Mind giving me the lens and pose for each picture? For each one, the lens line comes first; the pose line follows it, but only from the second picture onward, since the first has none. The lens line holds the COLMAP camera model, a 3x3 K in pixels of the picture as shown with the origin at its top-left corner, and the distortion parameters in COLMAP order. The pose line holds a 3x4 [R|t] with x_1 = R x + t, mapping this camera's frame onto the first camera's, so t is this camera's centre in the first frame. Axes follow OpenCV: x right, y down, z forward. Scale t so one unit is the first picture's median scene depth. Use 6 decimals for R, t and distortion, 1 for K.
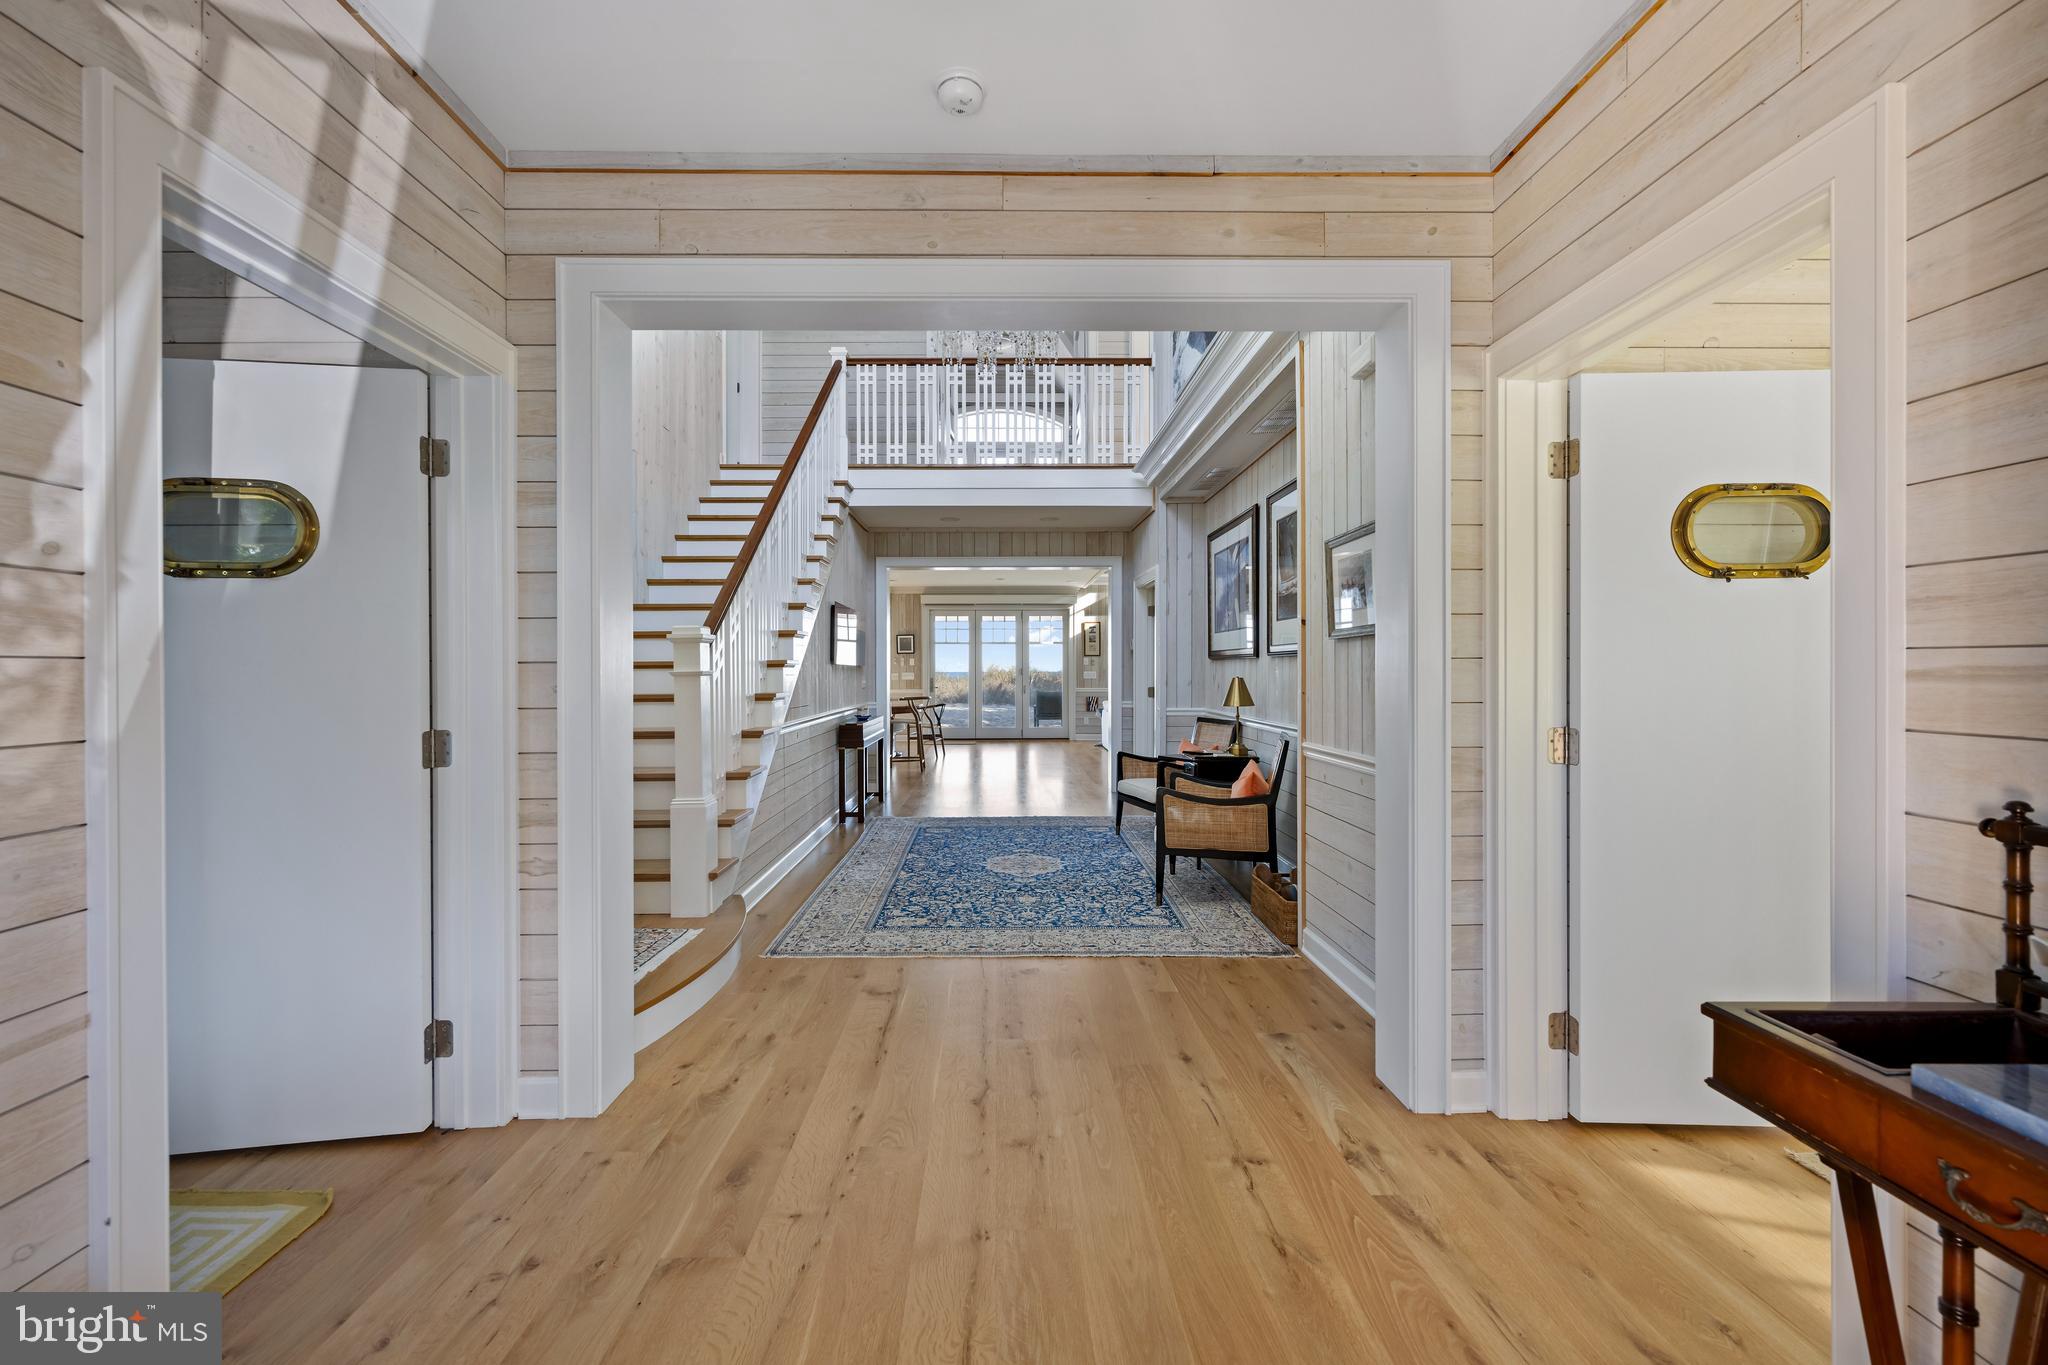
lens RADIAL K [[863.2, 0, 1017.7], [0, 863.2, 679.6], [0, 0, 1]] dist [0.002673, 0.000474]
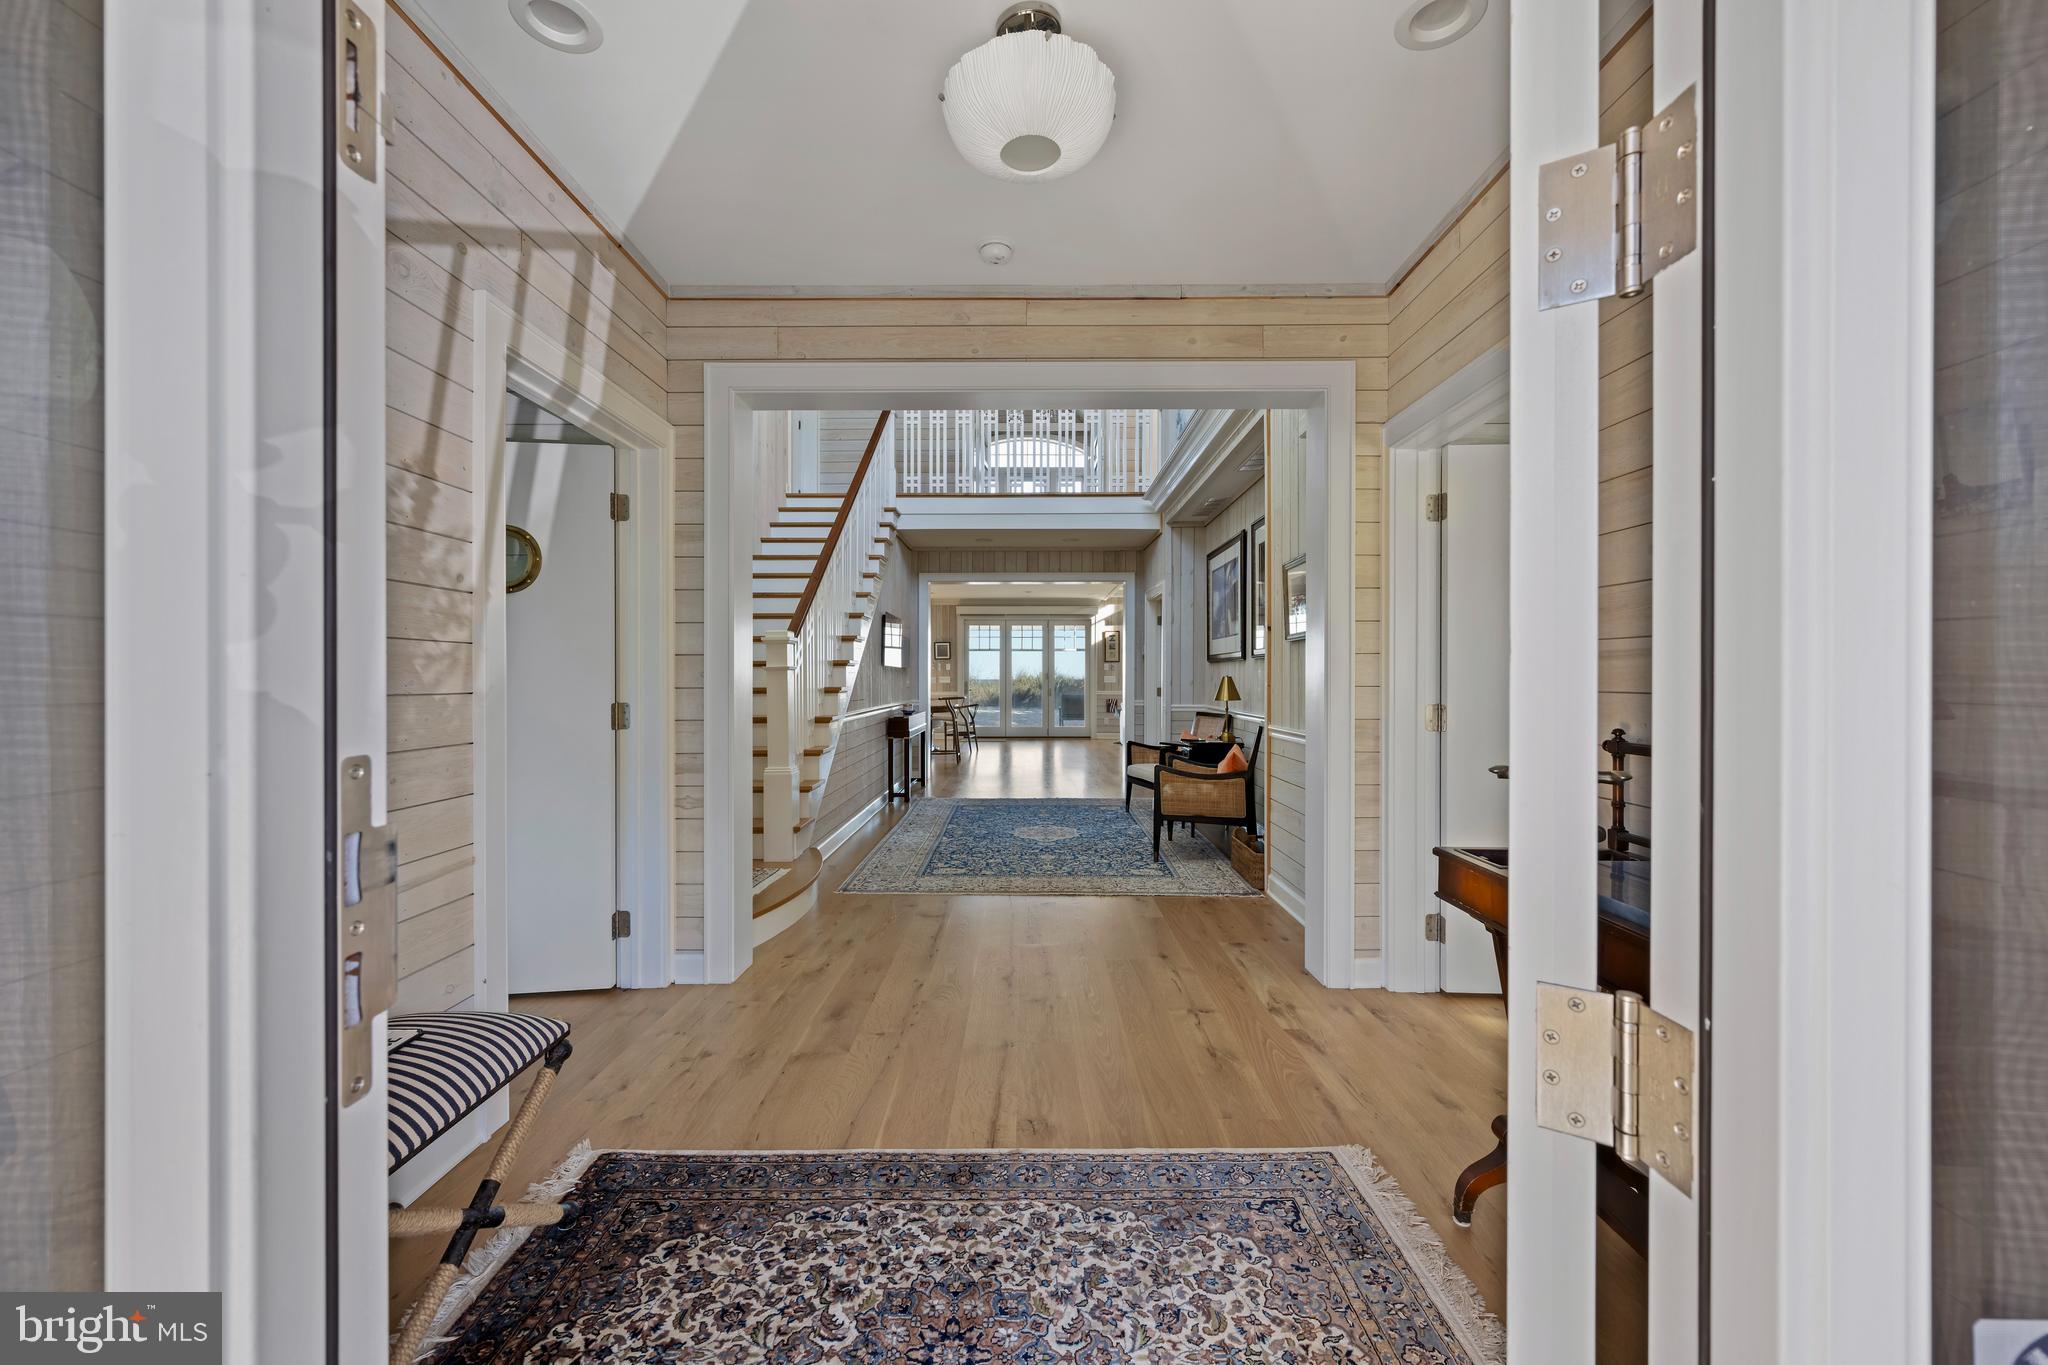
lens RADIAL K [[805.2, 0, 1019.2], [0, 805.2, 679.8], [0, 0, 1]] dist [0.002539, 0.000004]
pose [[0.999478, 0.003851, -0.032077, 0.011828], [-0.004070, 0.999969, -0.006761, 0.023528], [0.032050, 0.006888, 0.999463, -0.238296]]
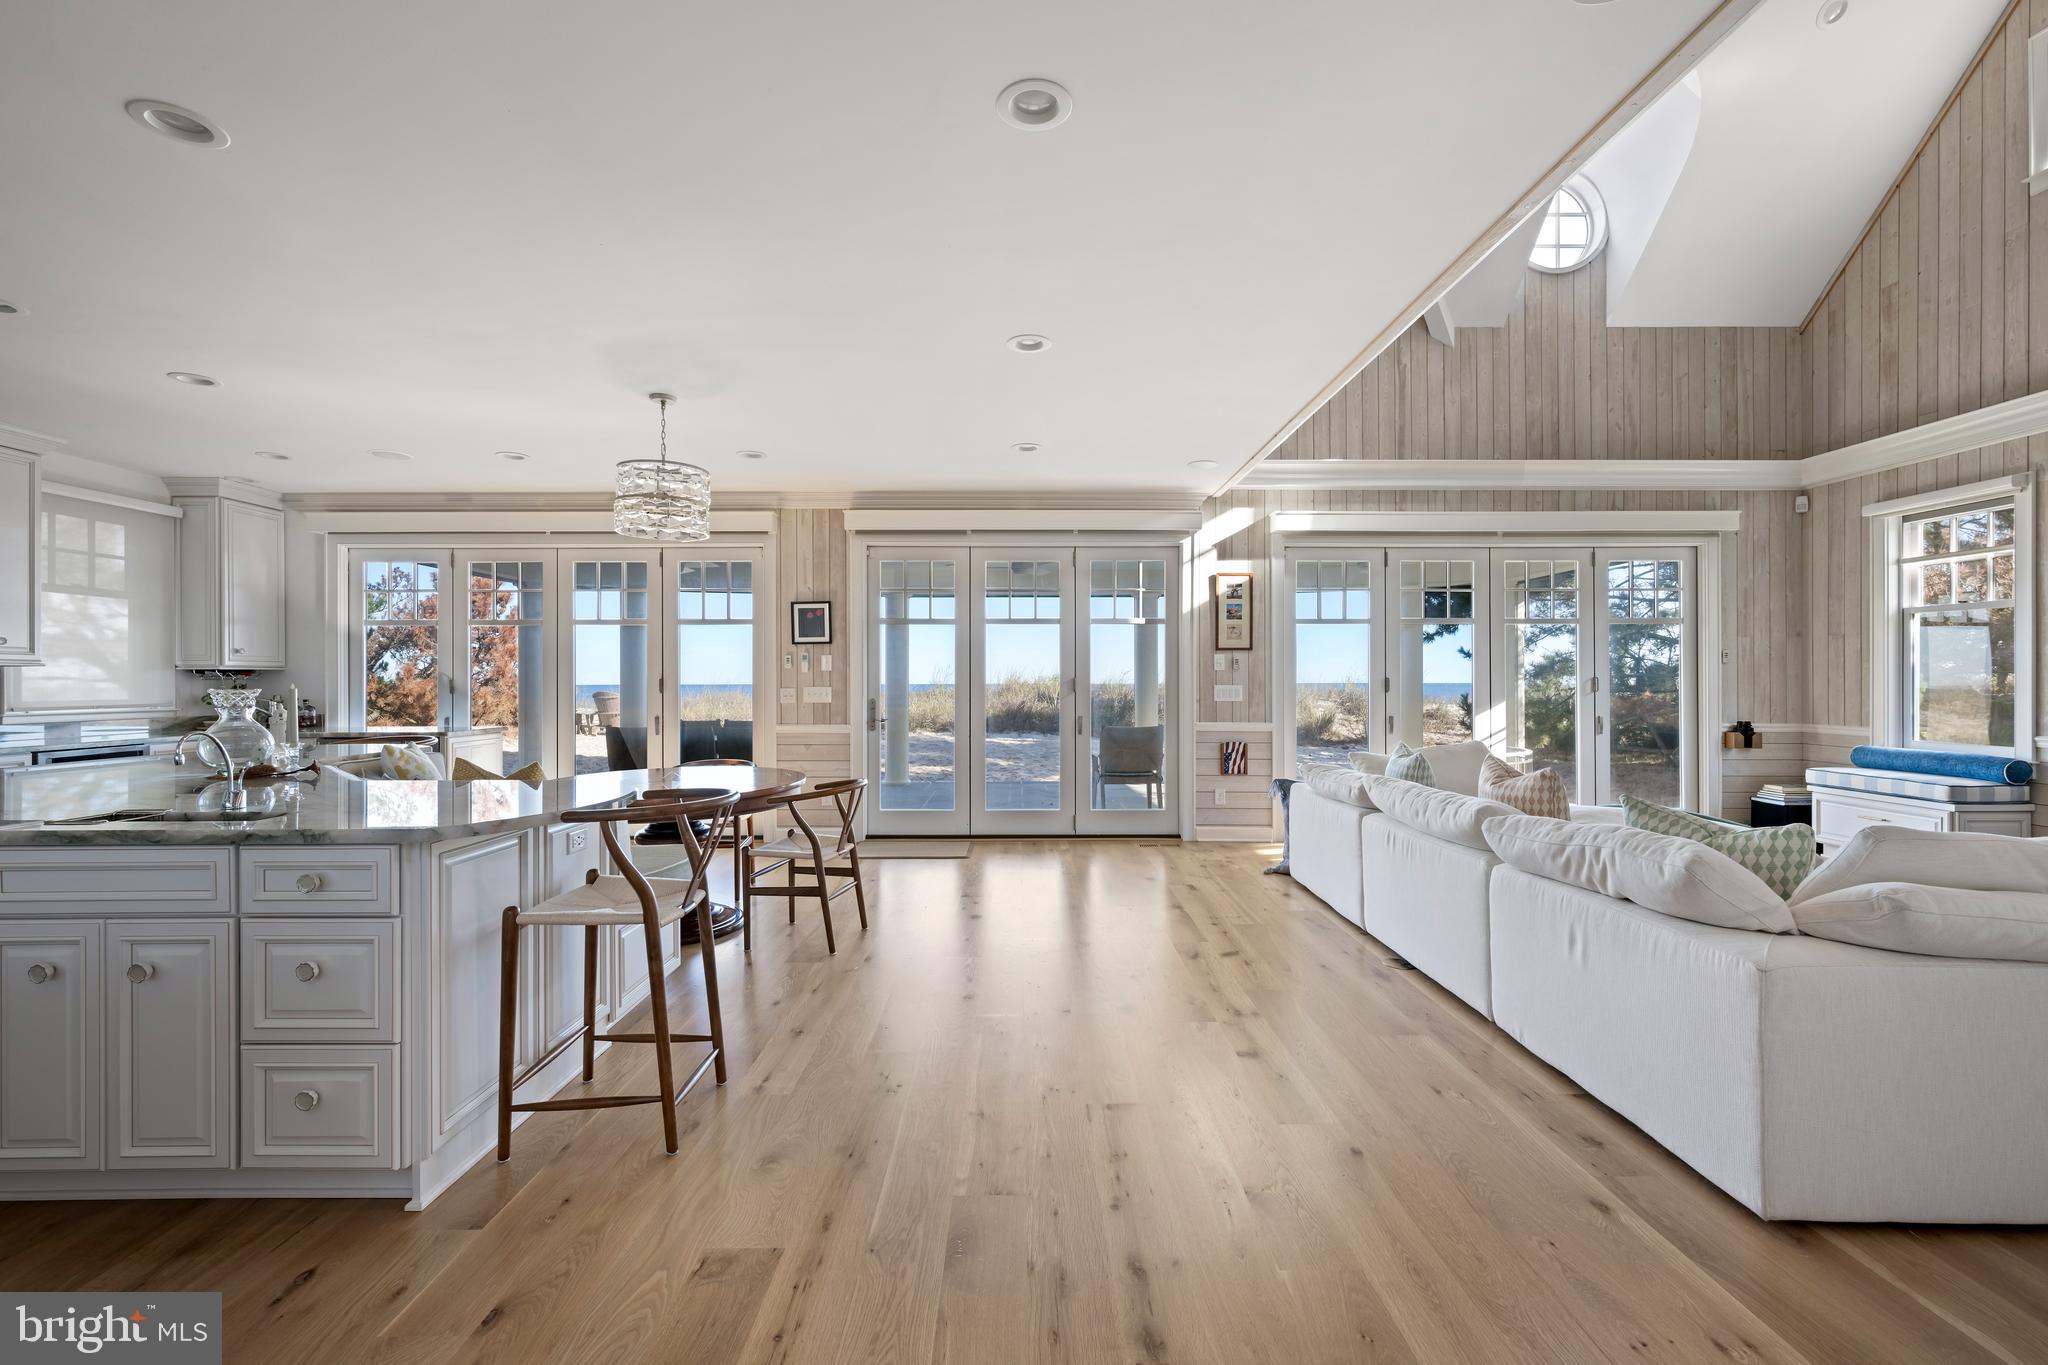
lens RADIAL K [[863.2, 0, 1017.7], [0, 863.2, 679.6], [0, 0, 1]] dist [0.002673, 0.000474]
pose [[0.999806, 0.002740, -0.019510, -0.138322], [-0.002939, 0.999944, -0.010138, -0.068783], [0.019481, 0.010193, 0.999758, 4.946114]]
